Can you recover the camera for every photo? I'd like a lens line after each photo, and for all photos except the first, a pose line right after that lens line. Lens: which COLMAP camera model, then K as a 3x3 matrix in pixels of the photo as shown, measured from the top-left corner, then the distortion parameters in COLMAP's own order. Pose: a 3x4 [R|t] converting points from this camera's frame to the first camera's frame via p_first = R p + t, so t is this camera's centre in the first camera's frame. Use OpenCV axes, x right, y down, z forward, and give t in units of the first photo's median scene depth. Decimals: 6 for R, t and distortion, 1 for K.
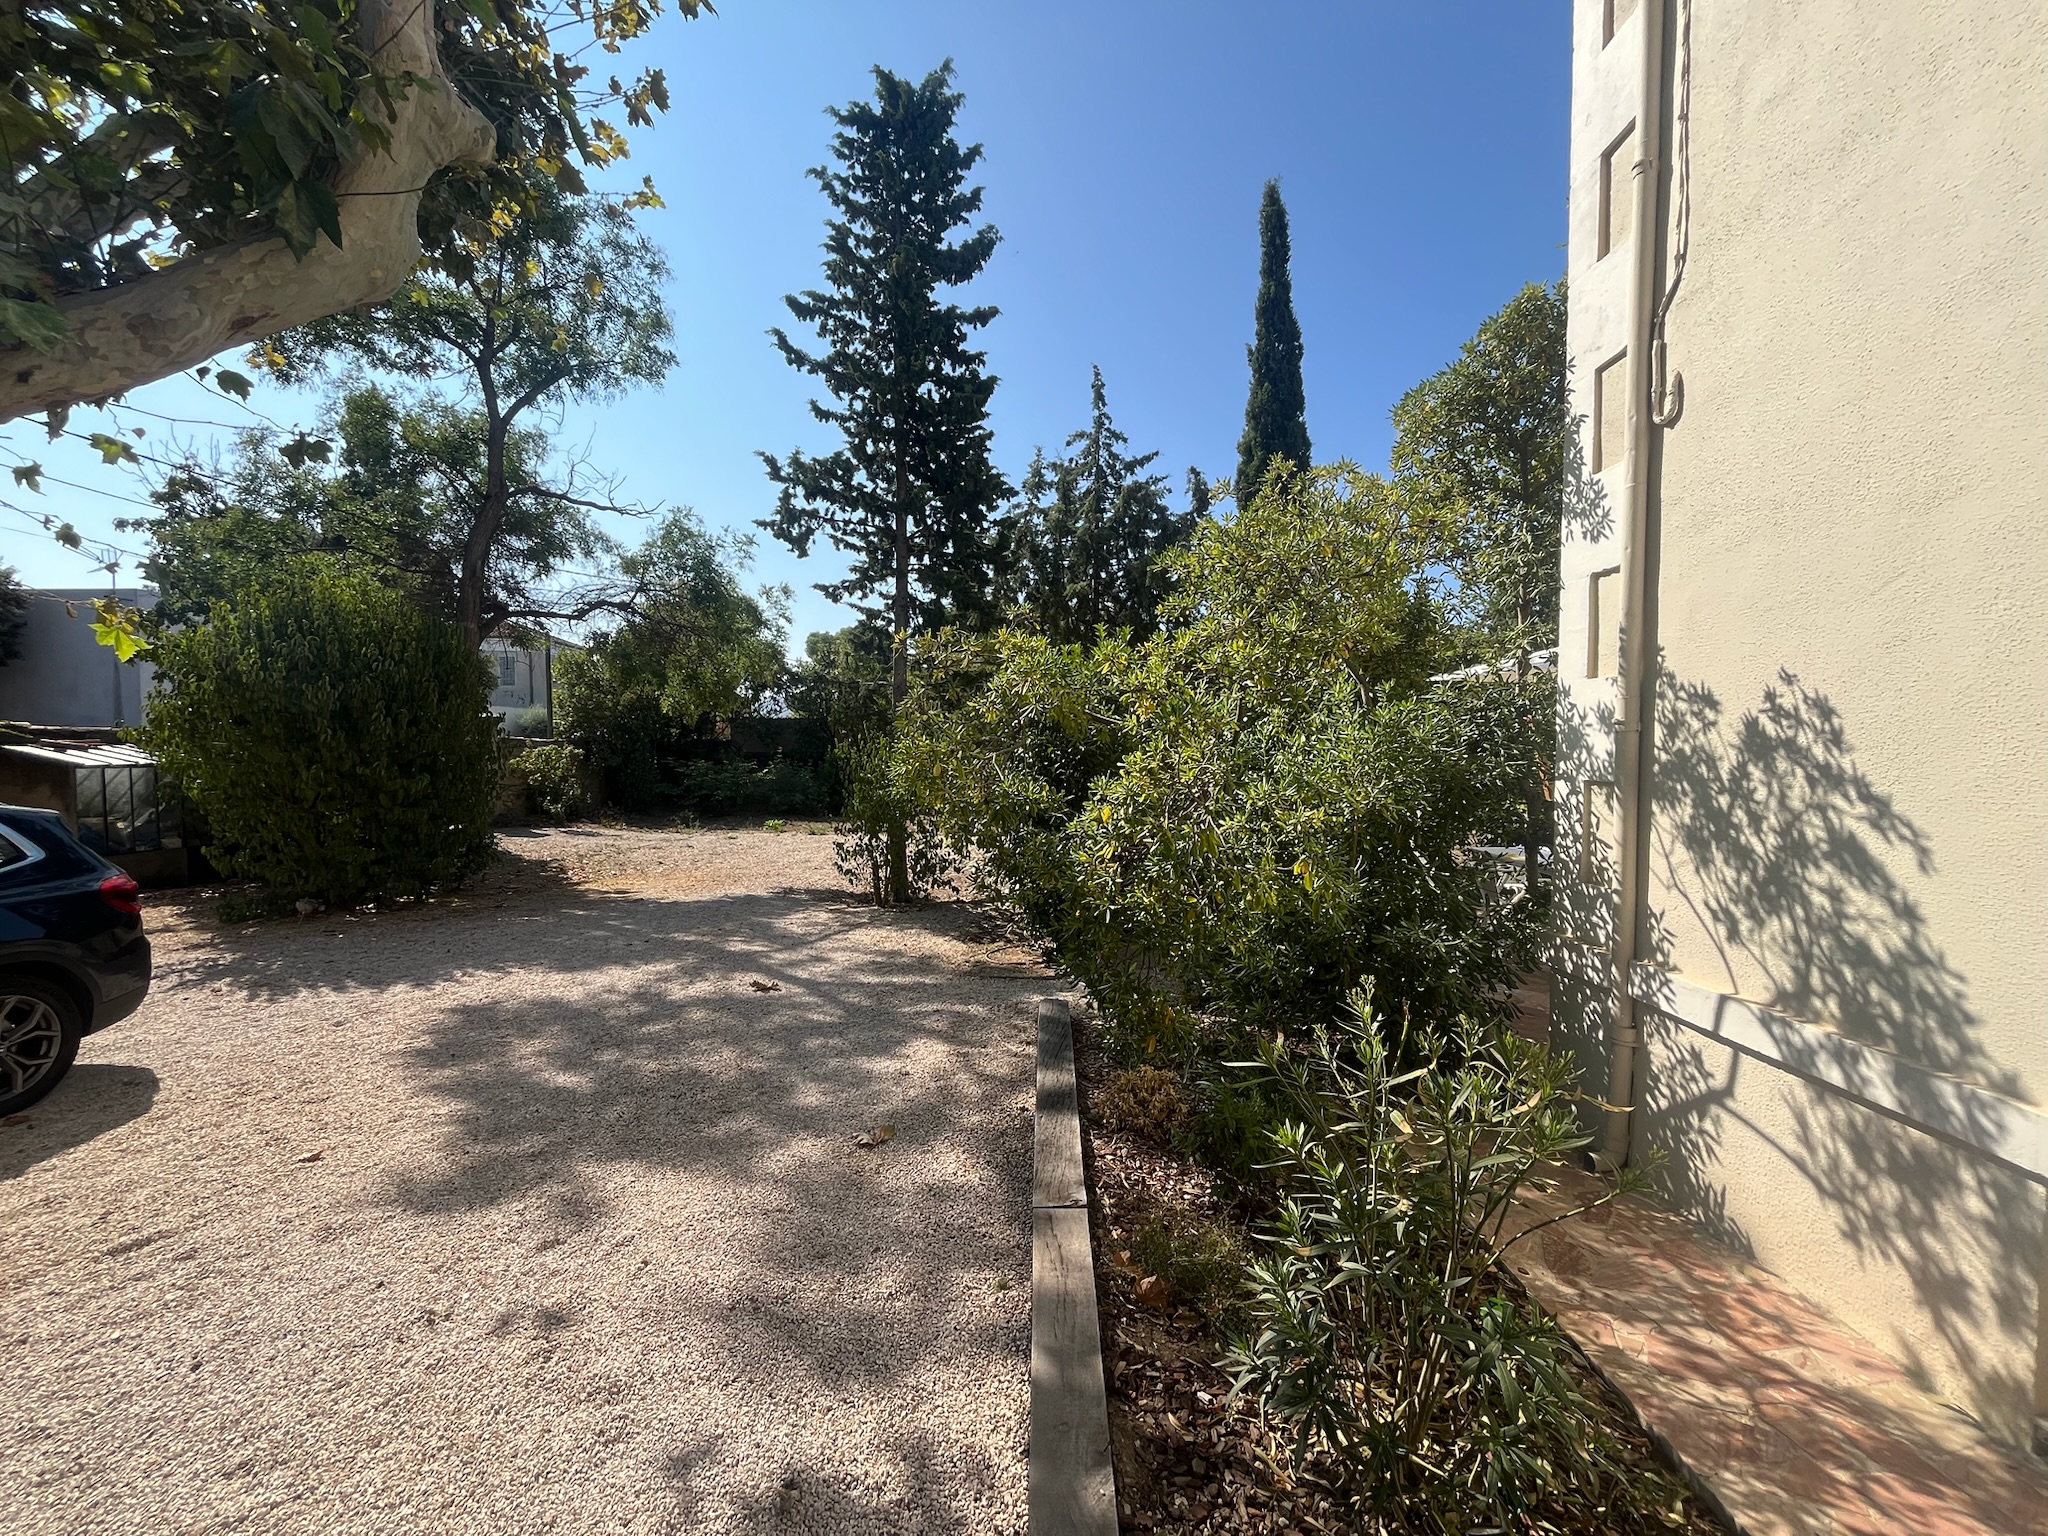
lens RADIAL K [[829.5, 0, 1018.8], [0, 829.5, 779.0], [0, 0, 1]] dist [-0.002068, 0.000203]
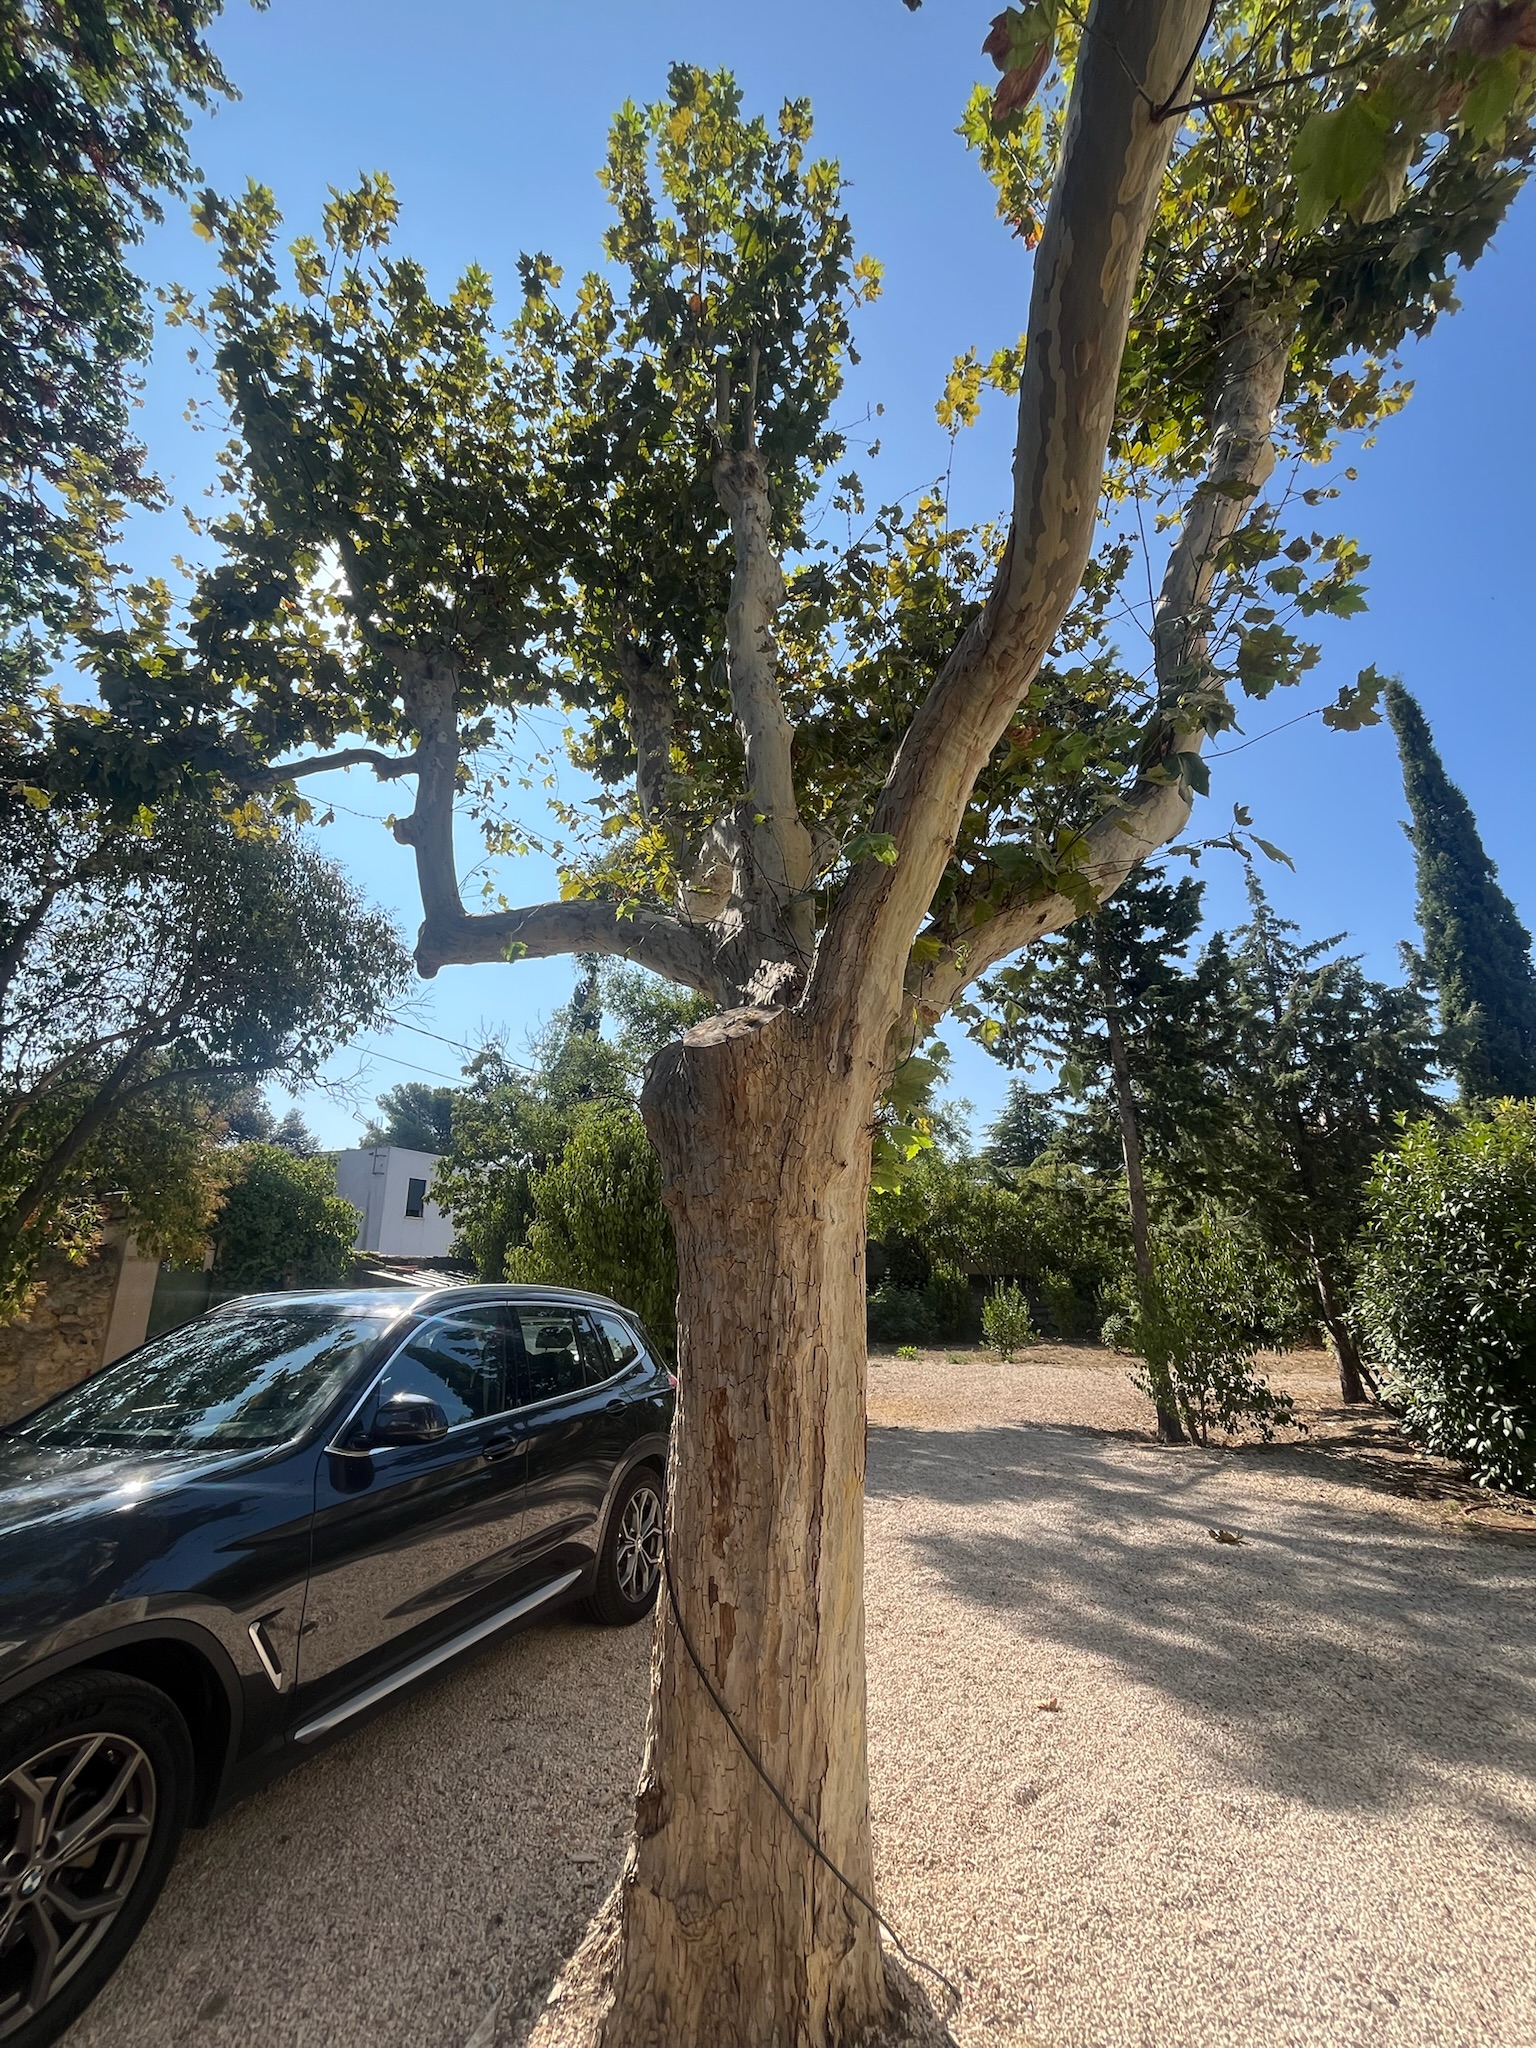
lens RADIAL K [[829.5, 0, 757.0], [0, 829.5, 1023.3], [0, 0, 1]] dist [-0.002068, 0.000203]
pose [[0.949204, -0.105414, -0.296479, -0.459067], [0.003159, 0.945361, -0.326011, 0.026678], [0.314646, 0.308514, 0.897673, -0.078863]]
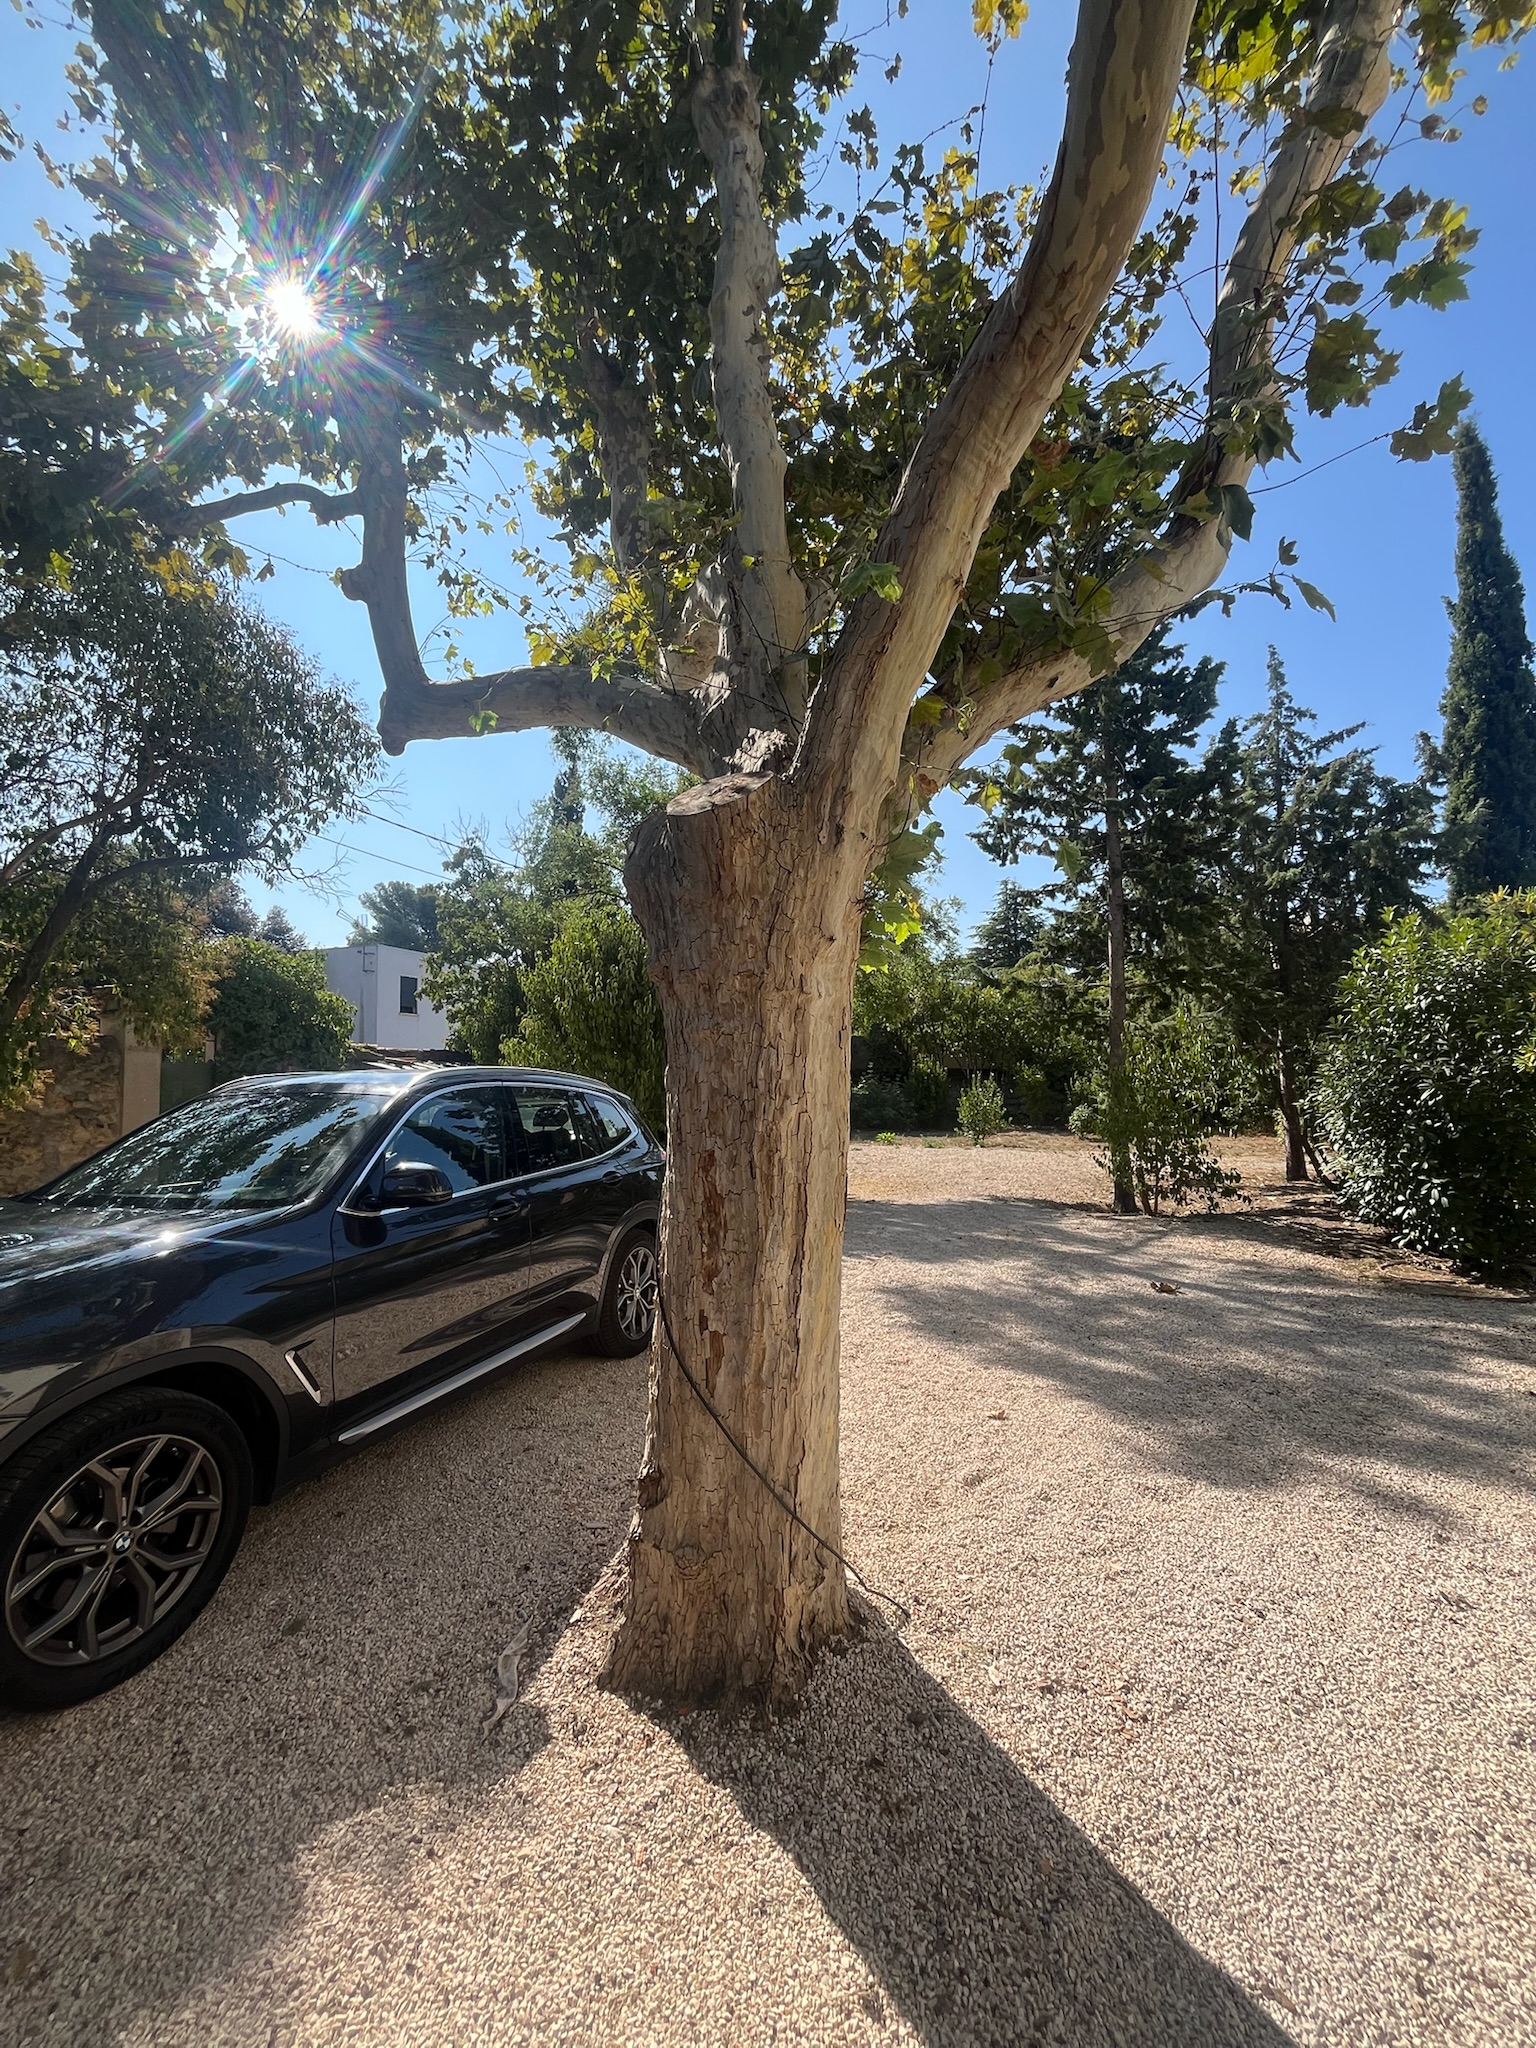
lens RADIAL K [[829.5, 0, 757.0], [0, 829.5, 1023.3], [0, 0, 1]] dist [-0.002068, 0.000203]
pose [[0.953580, -0.030635, -0.299577, -0.461862], [0.002371, 0.995545, -0.094258, 0.036568], [0.301130, 0.089172, 0.949404, -0.068717]]
